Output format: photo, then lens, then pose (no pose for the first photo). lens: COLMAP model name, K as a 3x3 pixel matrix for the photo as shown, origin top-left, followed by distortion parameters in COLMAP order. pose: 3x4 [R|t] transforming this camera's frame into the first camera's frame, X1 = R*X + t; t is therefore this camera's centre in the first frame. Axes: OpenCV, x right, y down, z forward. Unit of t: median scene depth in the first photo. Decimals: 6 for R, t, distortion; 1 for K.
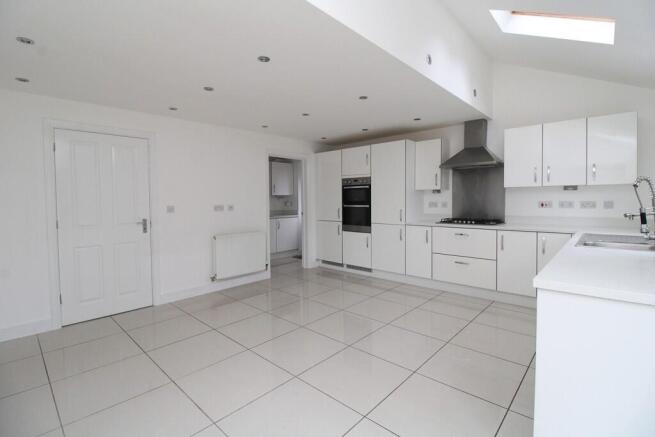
lens RADIAL K [[300.2, 0, 329.3], [0, 300.2, 209.3], [0, 0, 1]] dist [-0.000812, -0.013080]
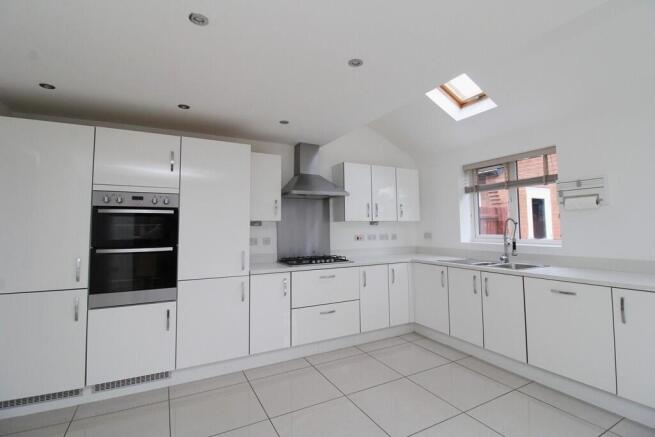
lens RADIAL K [[314.7, 0, 326.9], [0, 314.7, 205.9], [0, 0, 1]] dist [0.001258, -0.014331]
pose [[0.323538, 0.072295, 0.943449, -0.311551], [0.038379, 0.995254, -0.089425, -0.026390], [-0.945437, 0.065141, 0.319228, 0.575250]]
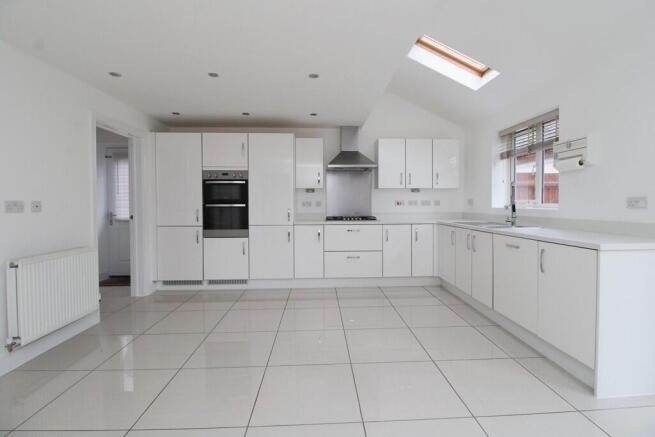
lens RADIAL K [[311.2, 0, 323.6], [0, 311.2, 210.4], [0, 0, 1]] dist [0.000107, -0.014820]
pose [[0.707843, -0.007750, 0.706327, -0.335340], [0.018961, 0.999788, -0.008031, 0.014939], [-0.706115, 0.019078, 0.707840, 0.232457]]
